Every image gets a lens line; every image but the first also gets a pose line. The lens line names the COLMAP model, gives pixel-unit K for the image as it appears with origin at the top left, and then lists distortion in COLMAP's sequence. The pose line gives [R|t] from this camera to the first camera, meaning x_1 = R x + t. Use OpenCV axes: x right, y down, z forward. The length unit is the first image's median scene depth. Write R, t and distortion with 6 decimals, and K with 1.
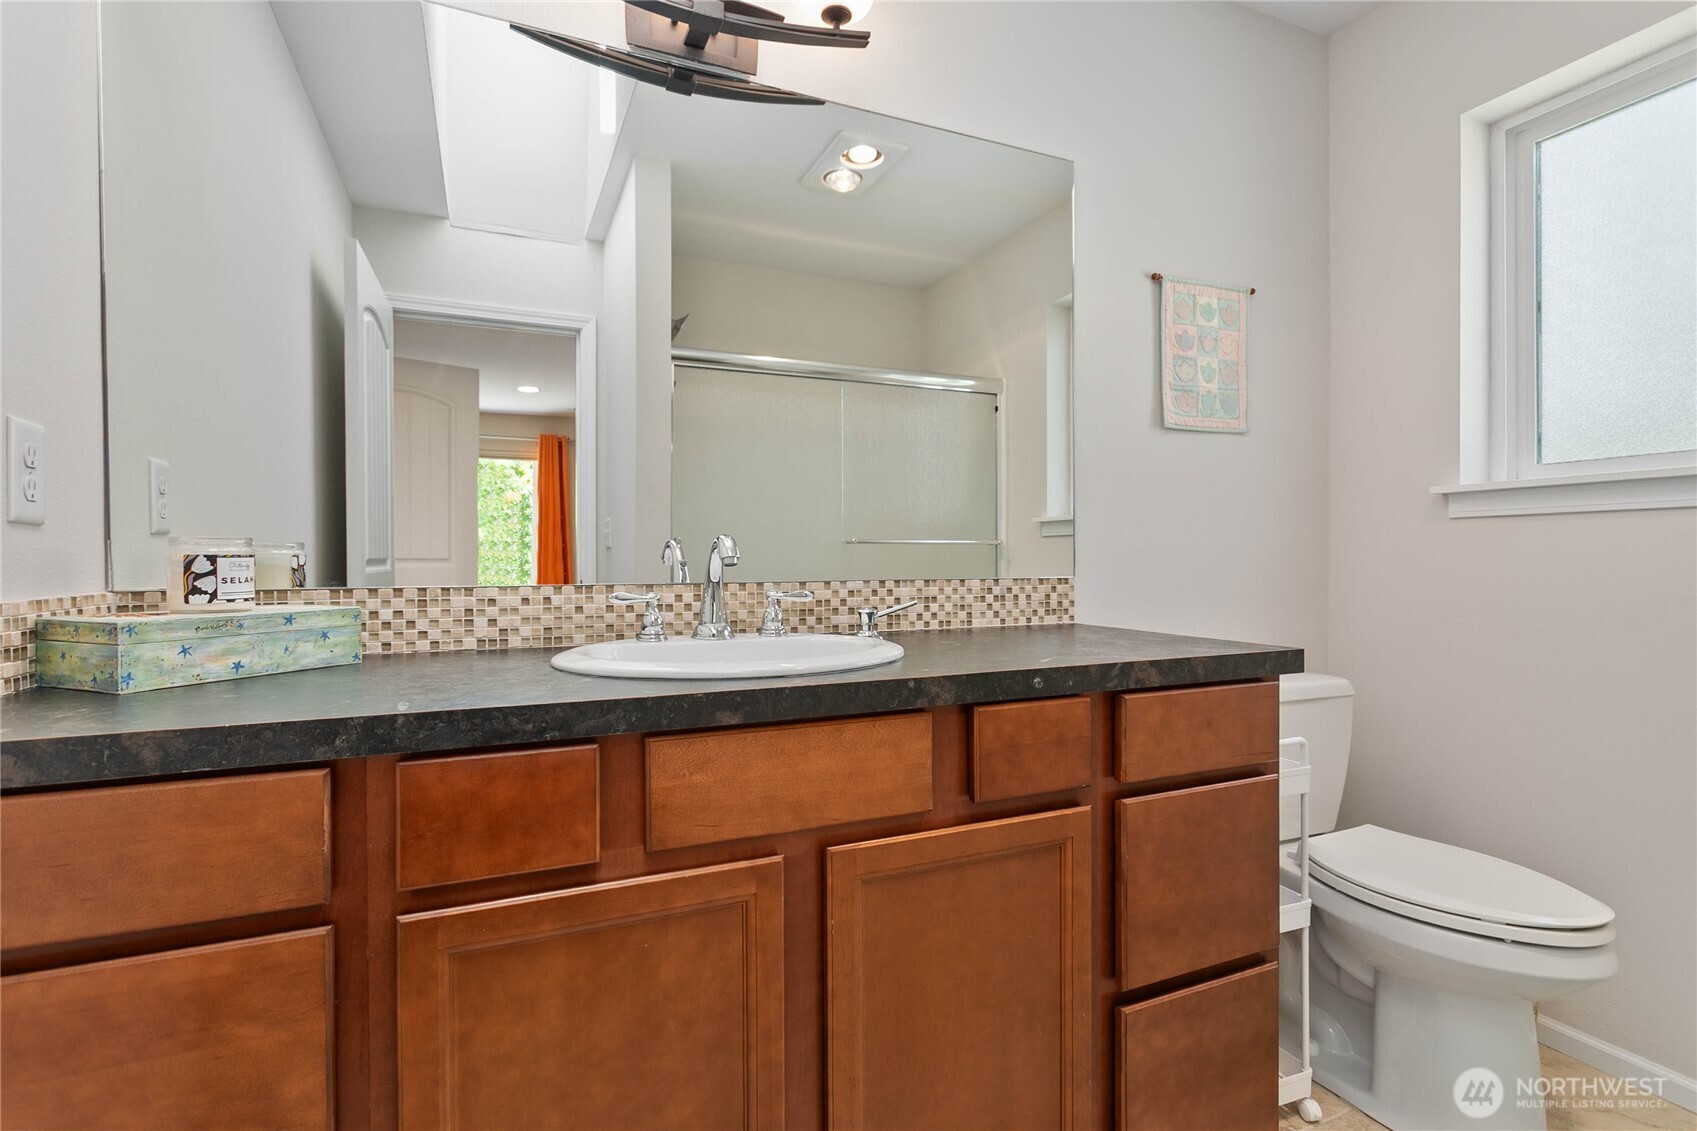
lens RADIAL K [[805.5, 0, 848.0], [0, 805.5, 558.6], [0, 0, 1]] dist [0.000973, 0.000614]
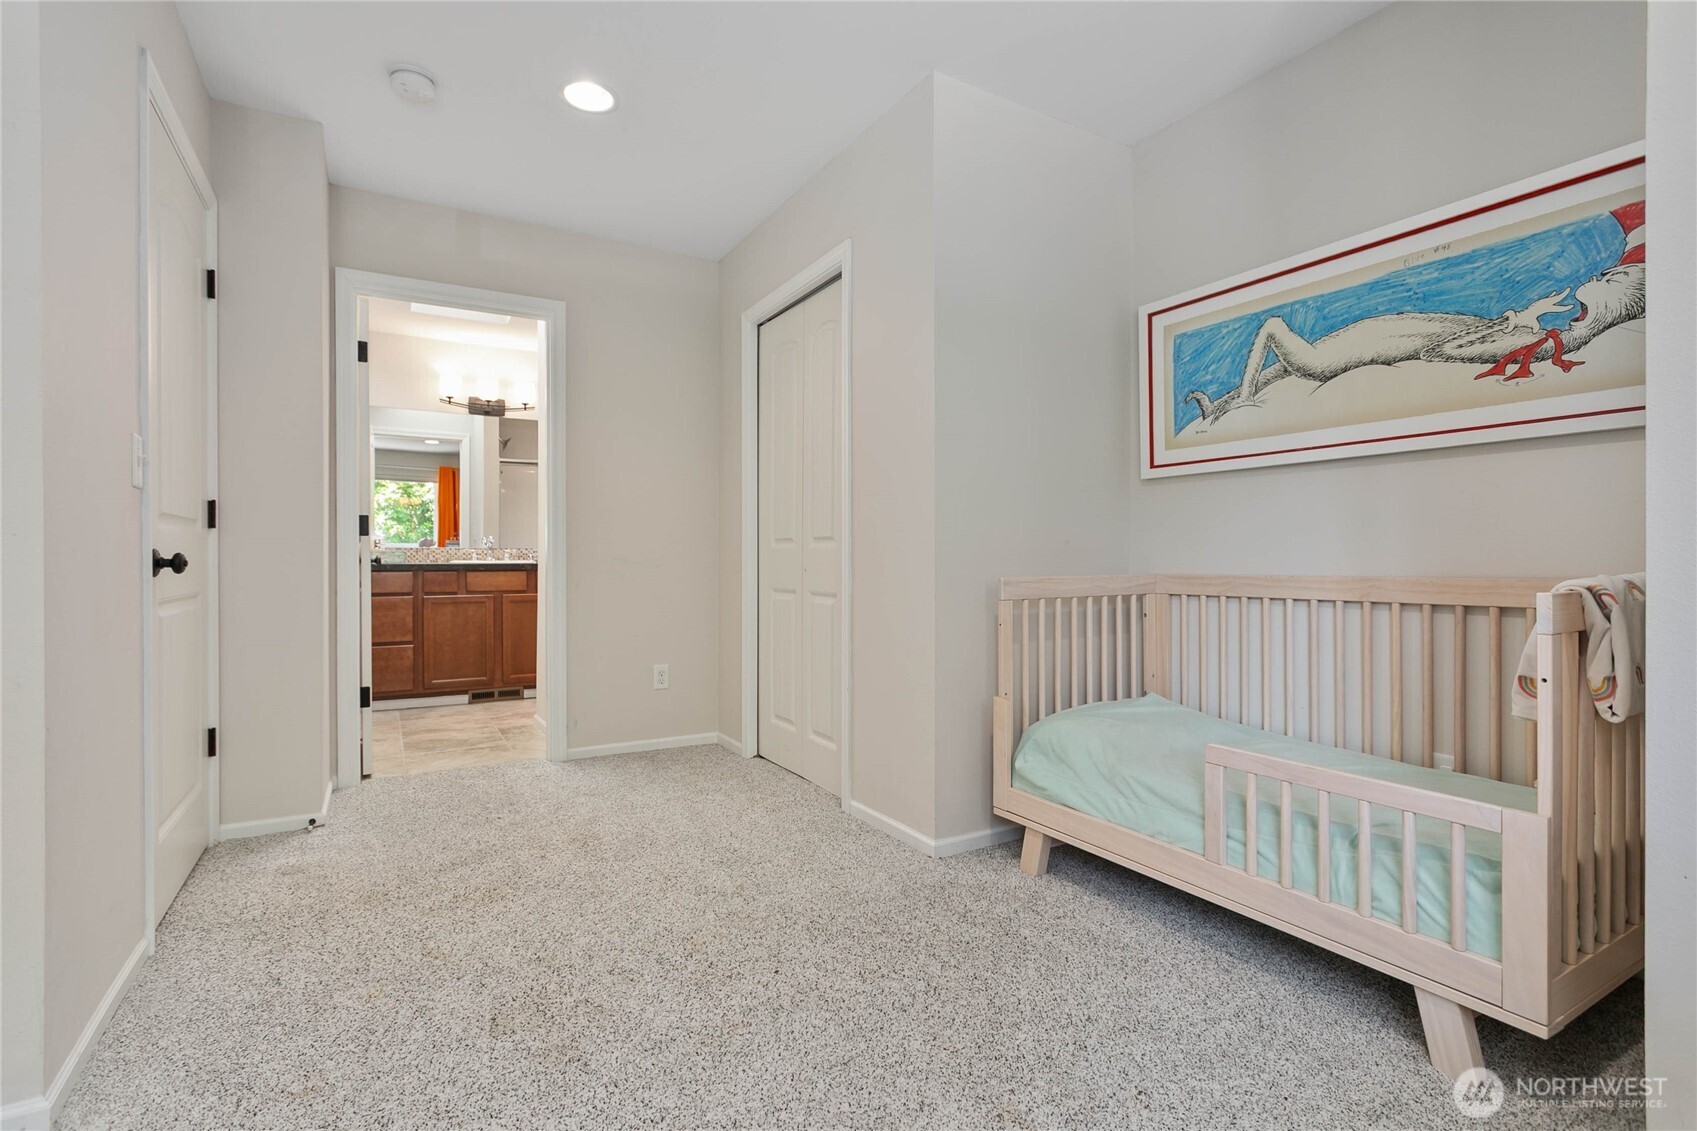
lens RADIAL K [[805.5, 0, 848.0], [0, 805.5, 558.6], [0, 0, 1]] dist [0.000973, 0.000614]
pose [[0.993721, 0.006517, 0.111700, 1.865978], [-0.007730, 0.999916, 0.010431, 0.052951], [-0.111623, -0.011229, 0.993687, -5.159317]]
